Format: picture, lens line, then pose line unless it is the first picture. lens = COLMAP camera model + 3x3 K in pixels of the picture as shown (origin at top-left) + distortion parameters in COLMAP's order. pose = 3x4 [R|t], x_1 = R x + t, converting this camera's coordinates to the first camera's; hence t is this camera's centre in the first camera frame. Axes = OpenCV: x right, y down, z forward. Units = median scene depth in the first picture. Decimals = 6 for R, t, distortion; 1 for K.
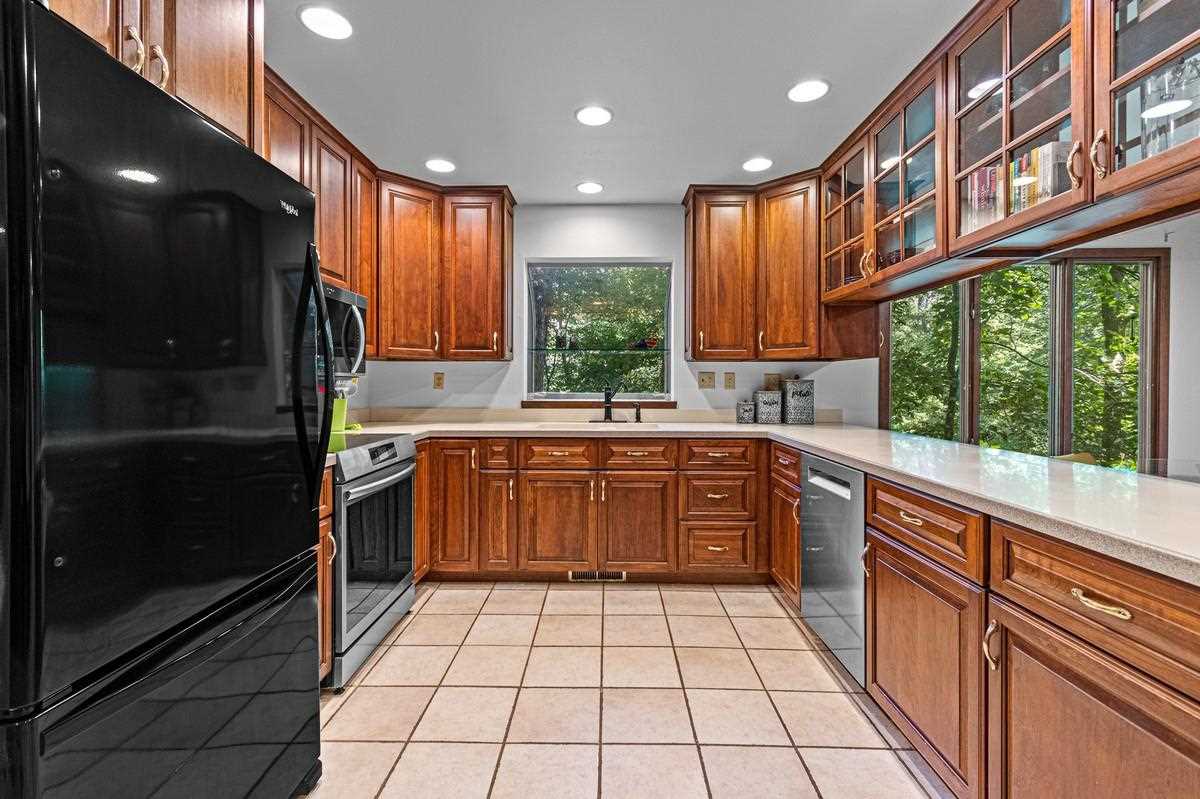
lens RADIAL K [[535.6, 0, 599.8], [0, 535.6, 386.8], [0, 0, 1]] dist [0.003945, -0.002123]
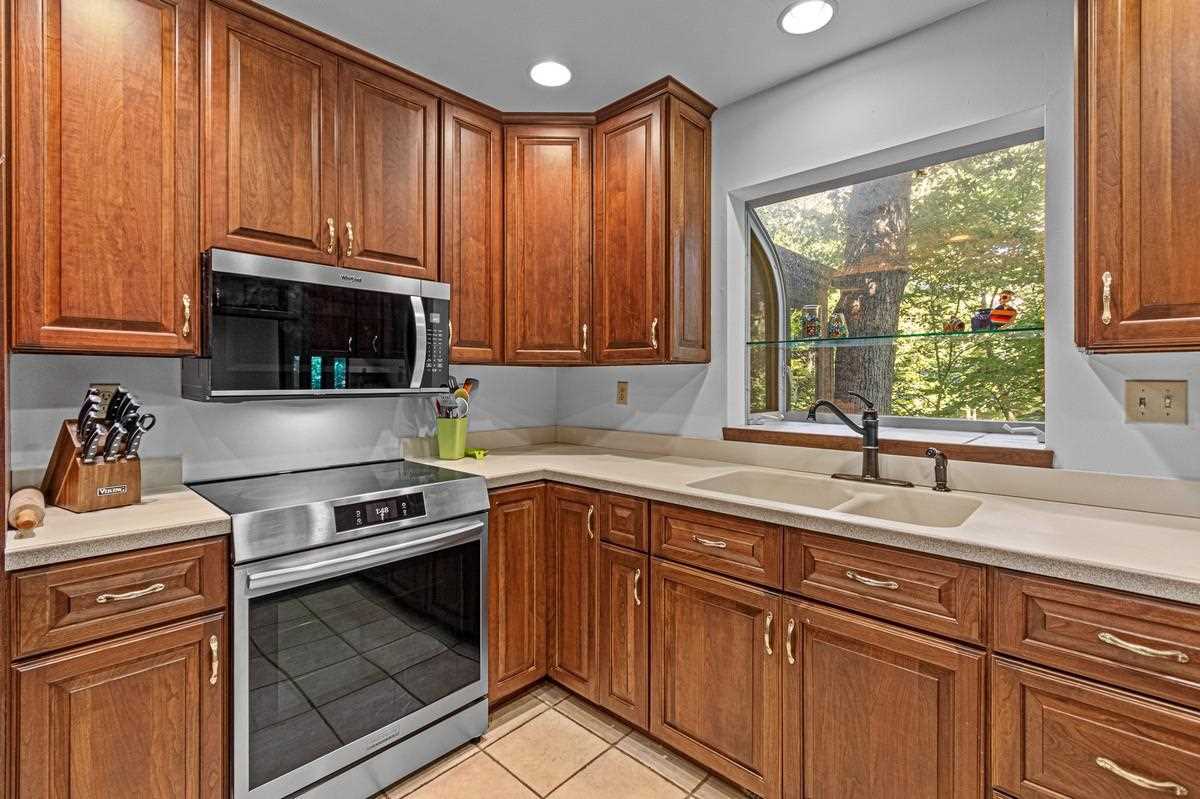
lens RADIAL K [[535.6, 0, 605.0], [0, 535.6, 381.8], [0, 0, 1]] dist [0.003945, -0.002123]
pose [[0.741350, 0.000329, -0.671119, 0.181746], [-0.003359, 0.999989, -0.003220, -0.026041], [0.671110, 0.004641, 0.741343, 0.503870]]
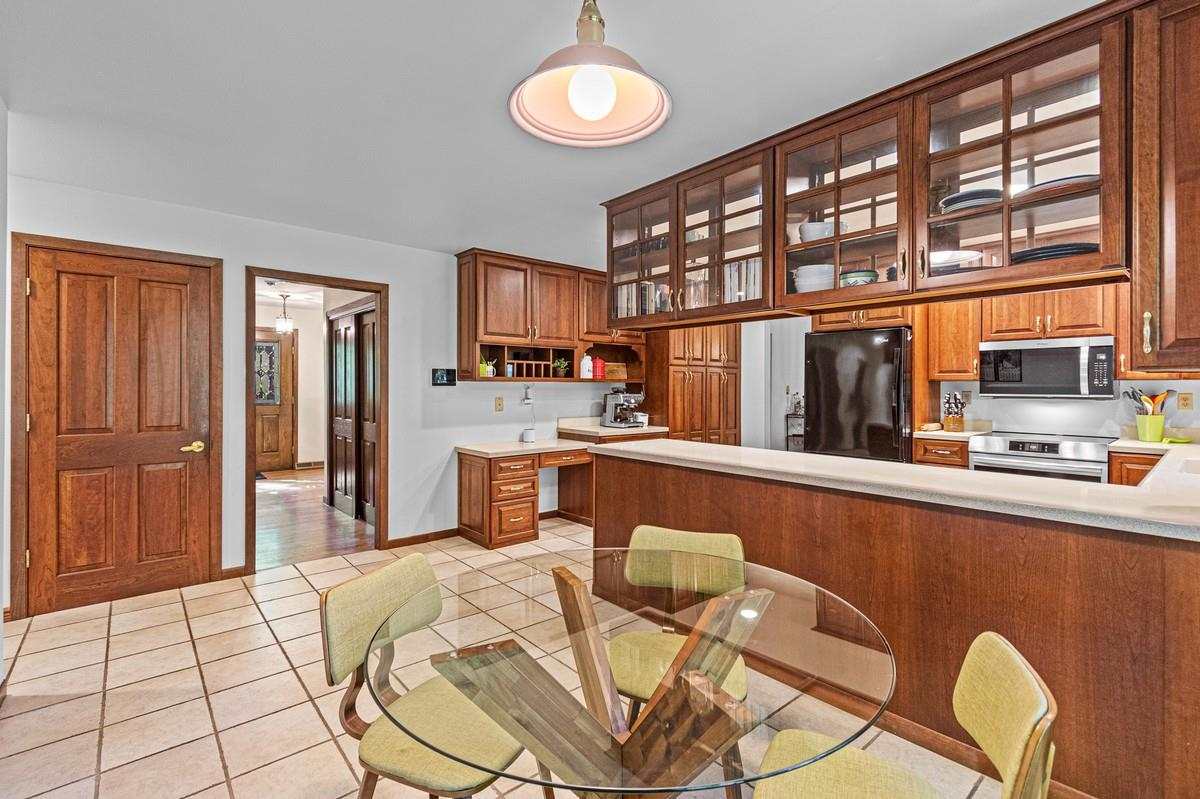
lens RADIAL K [[535.6, 0, 594.6], [0, 535.6, 390.3], [0, 0, 1]] dist [0.003945, -0.002123]
pose [[-0.741921, -0.003051, -0.670480, 1.186974], [-0.009170, 0.999942, 0.005597, -0.026523], [0.670424, 0.010301, -0.741906, 0.966804]]
